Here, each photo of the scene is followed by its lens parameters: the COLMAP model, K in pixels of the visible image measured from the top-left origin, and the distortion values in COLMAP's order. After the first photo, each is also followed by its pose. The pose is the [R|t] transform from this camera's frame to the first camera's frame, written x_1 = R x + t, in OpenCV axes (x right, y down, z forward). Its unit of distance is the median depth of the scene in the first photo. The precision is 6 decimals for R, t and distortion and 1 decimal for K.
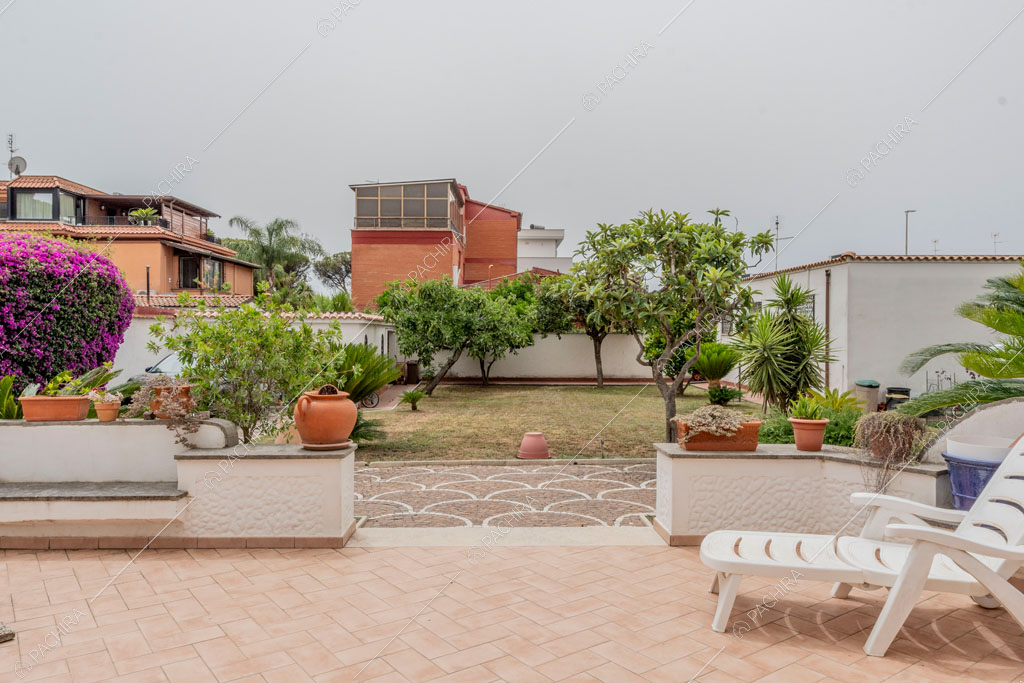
lens RADIAL K [[724.5, 0, 514.6], [0, 724.5, 339.9], [0, 0, 1]] dist [0.017384, -0.013749]
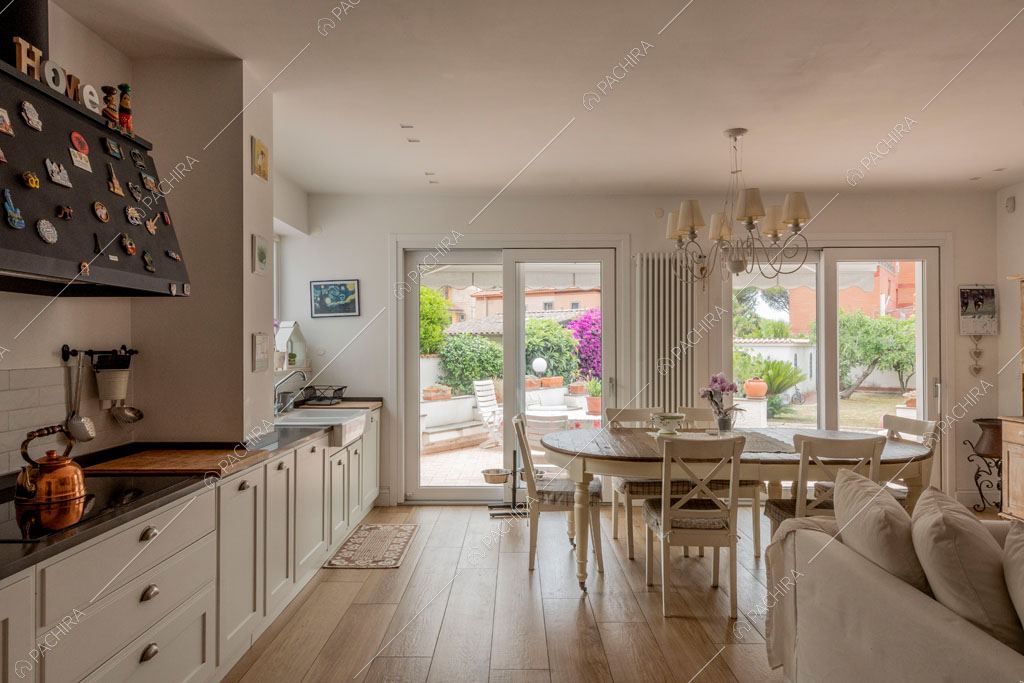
lens RADIAL K [[632.8, 0, 512.5], [0, 632.8, 346.3], [0, 0, 1]] dist [0.008598, 0.001307]
pose [[0.798554, -0.003740, -0.601911, 0.094208], [-0.004079, 0.999924, -0.011625, -0.004375], [0.601909, 0.011739, 0.798478, -0.308558]]
